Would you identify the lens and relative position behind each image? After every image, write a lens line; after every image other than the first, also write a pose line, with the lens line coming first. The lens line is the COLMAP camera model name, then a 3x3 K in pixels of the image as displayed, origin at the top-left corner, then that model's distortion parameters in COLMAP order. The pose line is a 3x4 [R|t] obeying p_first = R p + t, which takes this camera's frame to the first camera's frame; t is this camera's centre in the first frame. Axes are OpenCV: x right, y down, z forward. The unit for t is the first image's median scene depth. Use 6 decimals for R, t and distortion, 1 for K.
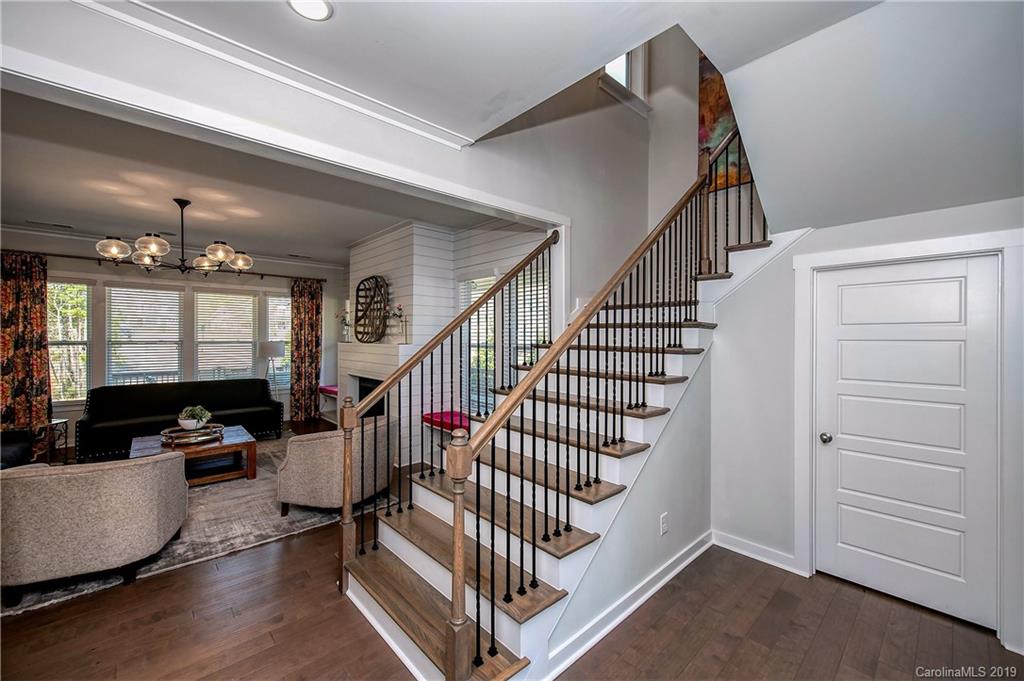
lens RADIAL K [[413.5, 0, 513.5], [0, 413.5, 336.7], [0, 0, 1]] dist [0.002467, 0.000253]
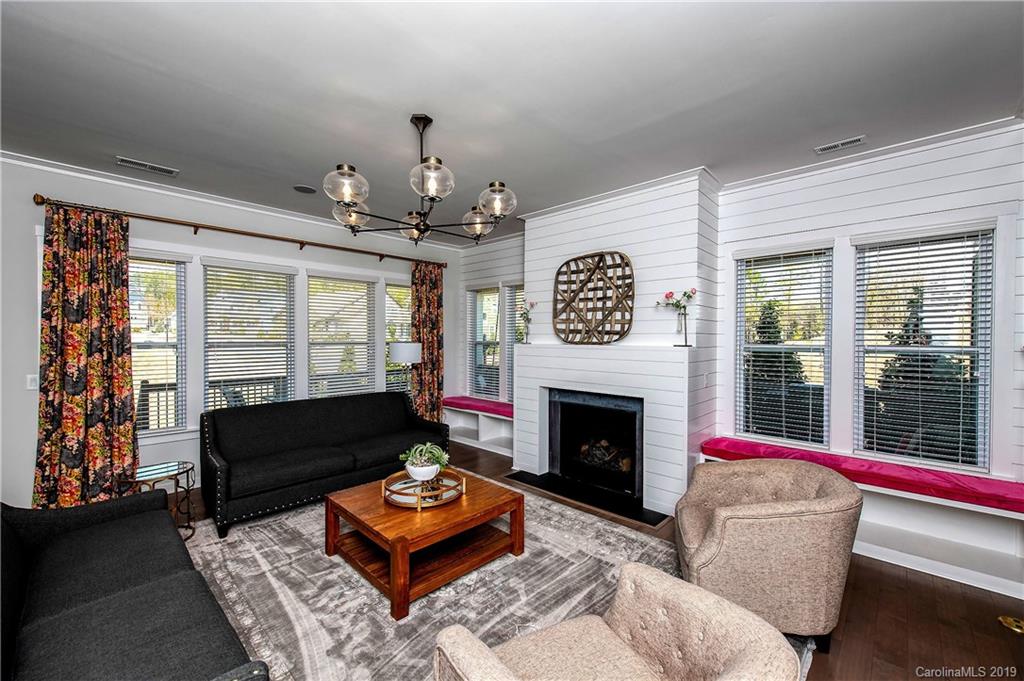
lens RADIAL K [[413.5, 0, 505.8], [0, 413.5, 339.5], [0, 0, 1]] dist [0.002467, 0.000253]
pose [[0.997949, 0.000265, 0.064009, -0.558668], [-0.000785, 0.999967, 0.008100, -0.000380], [-0.064005, -0.008134, 0.997916, 0.287521]]
